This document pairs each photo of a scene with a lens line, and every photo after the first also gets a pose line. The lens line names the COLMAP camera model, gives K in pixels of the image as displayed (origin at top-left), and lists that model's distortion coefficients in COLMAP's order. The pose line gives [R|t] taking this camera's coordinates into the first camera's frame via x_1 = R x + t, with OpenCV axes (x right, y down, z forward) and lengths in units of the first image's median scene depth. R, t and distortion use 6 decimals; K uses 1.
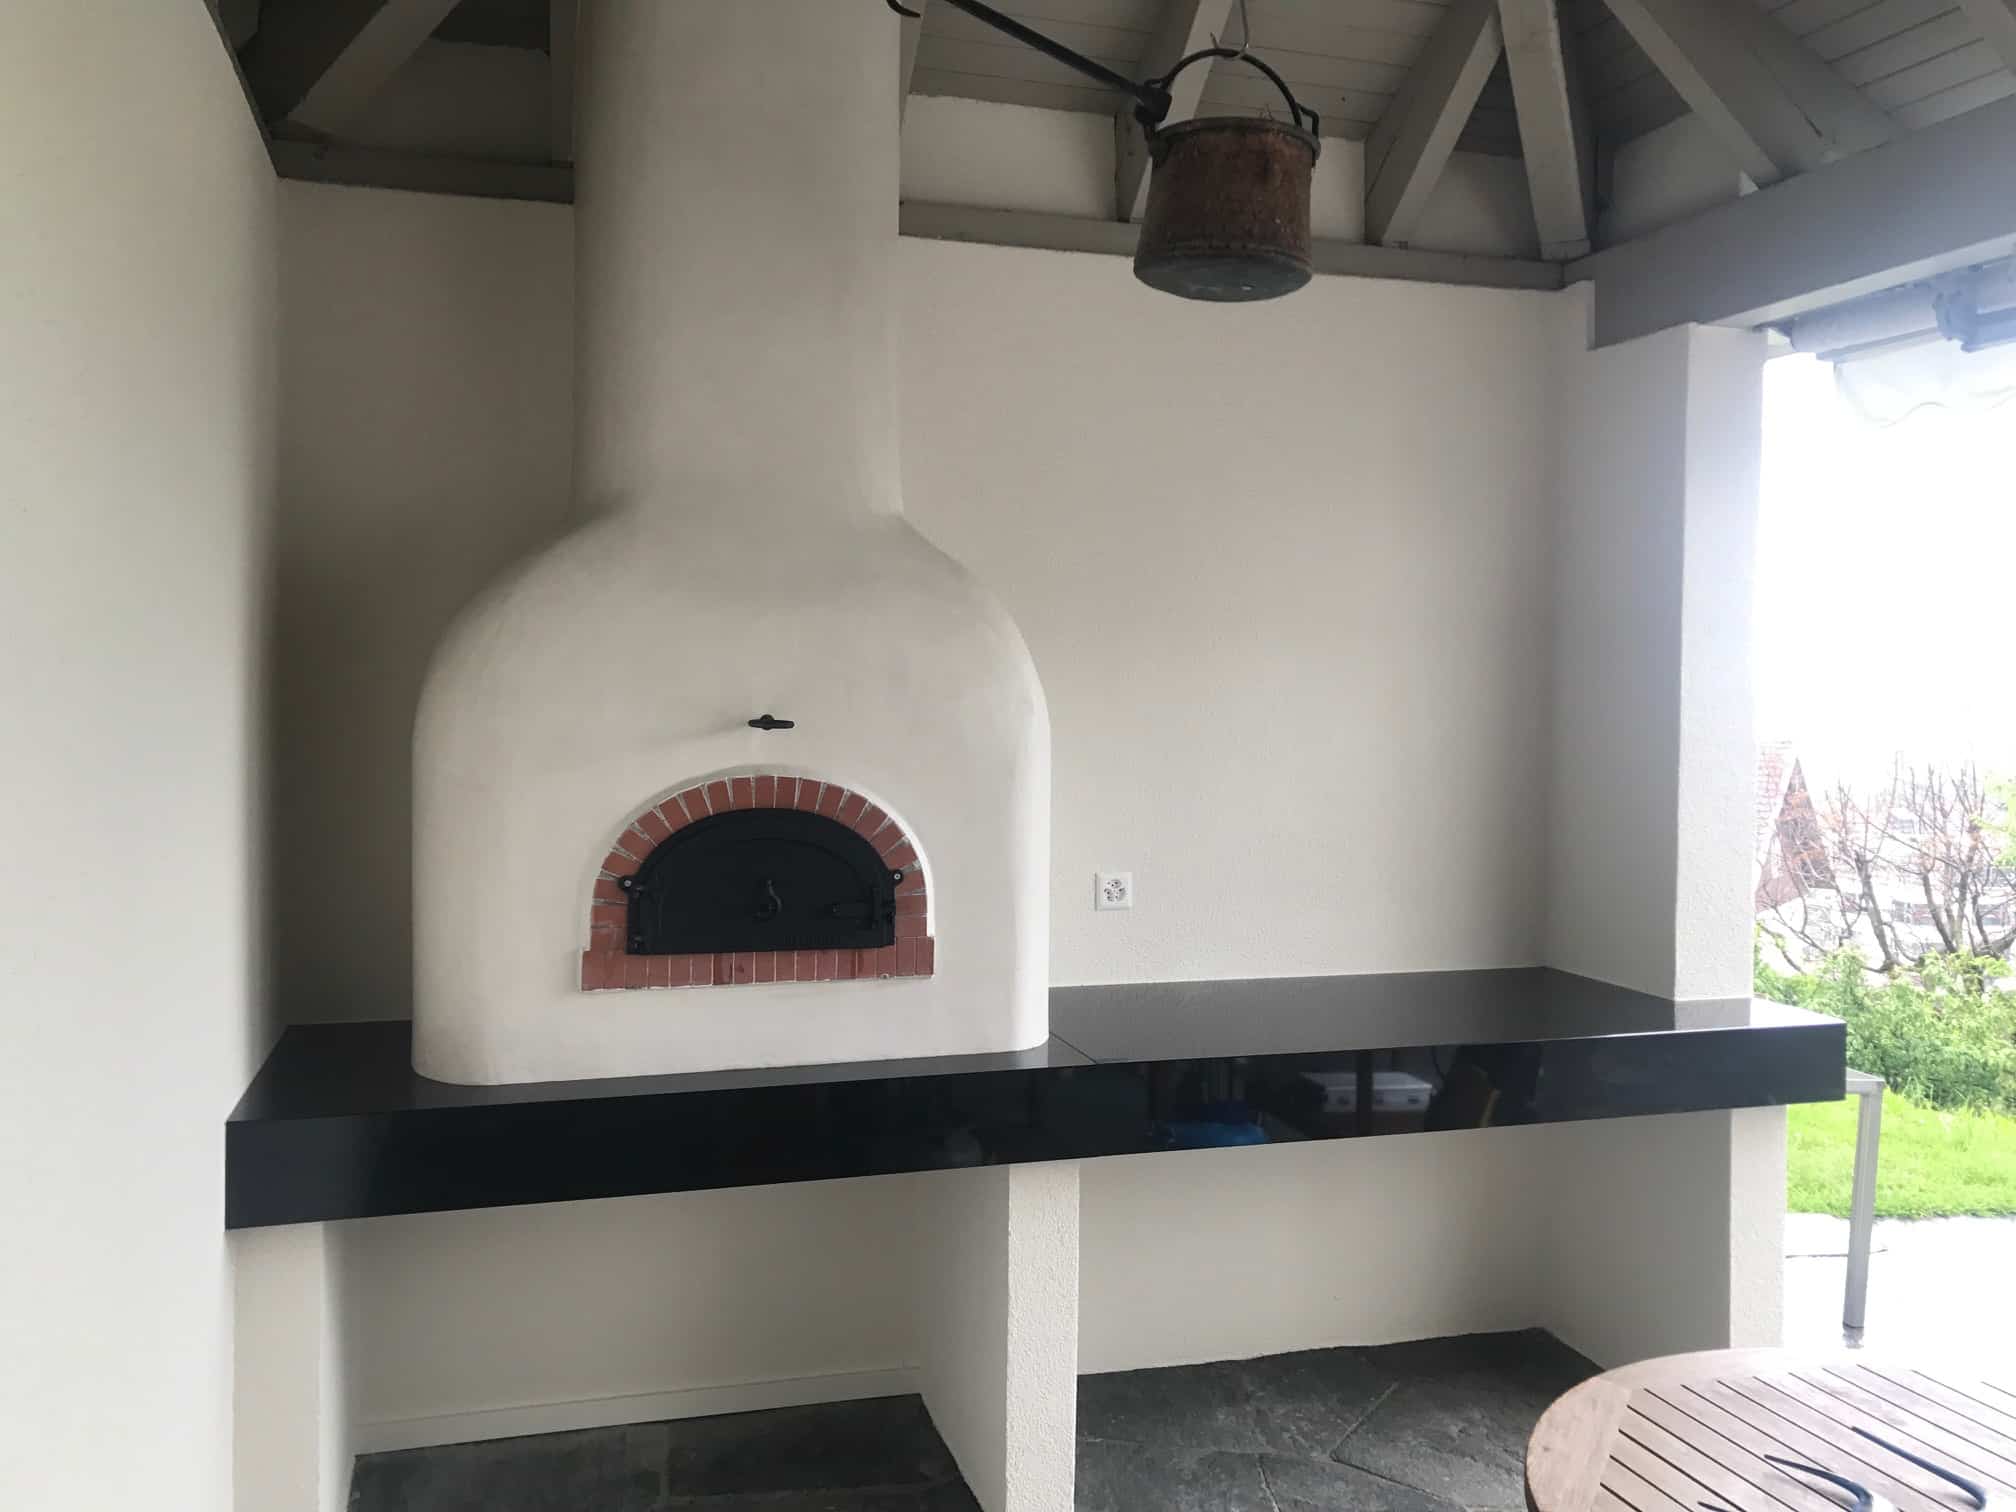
lens RADIAL K [[1700.3, 0, 1007.7], [0, 1700.3, 755.4], [0, 0, 1]] dist [0.051877, -0.001943]
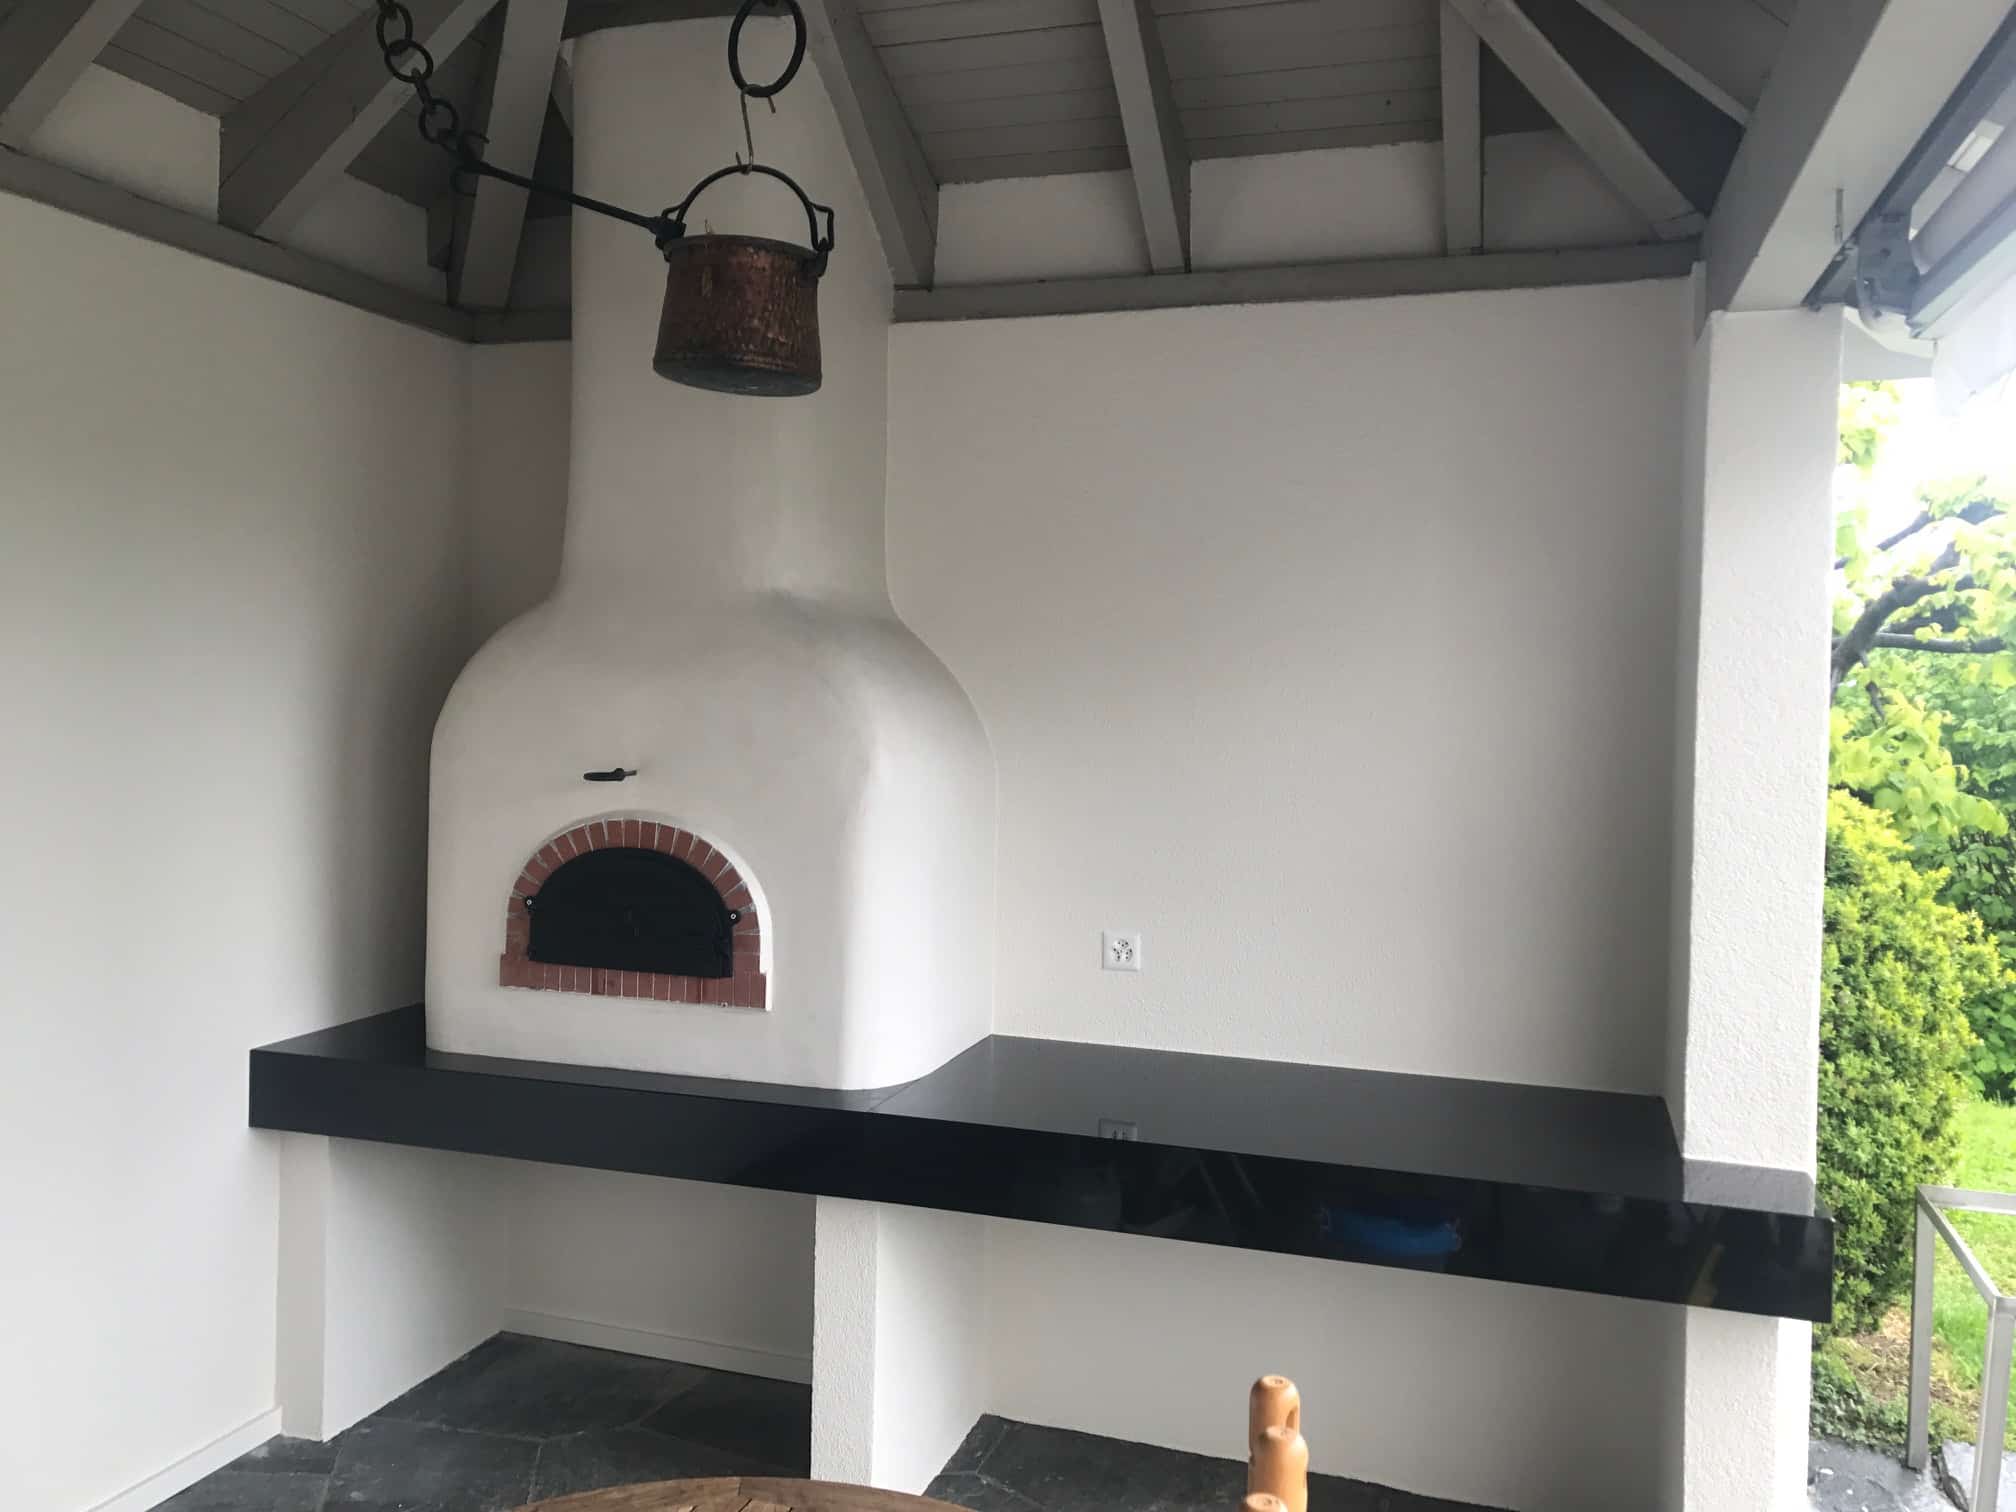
lens RADIAL K [[1700.3, 0, 1012.6], [0, 1700.3, 751.8], [0, 0, 1]] dist [0.051877, -0.001943]
pose [[0.814770, 0.032914, -0.578850, 0.734717], [-0.035795, 0.999338, 0.006439, -0.050825], [0.578679, 0.015473, 0.815409, 0.196664]]
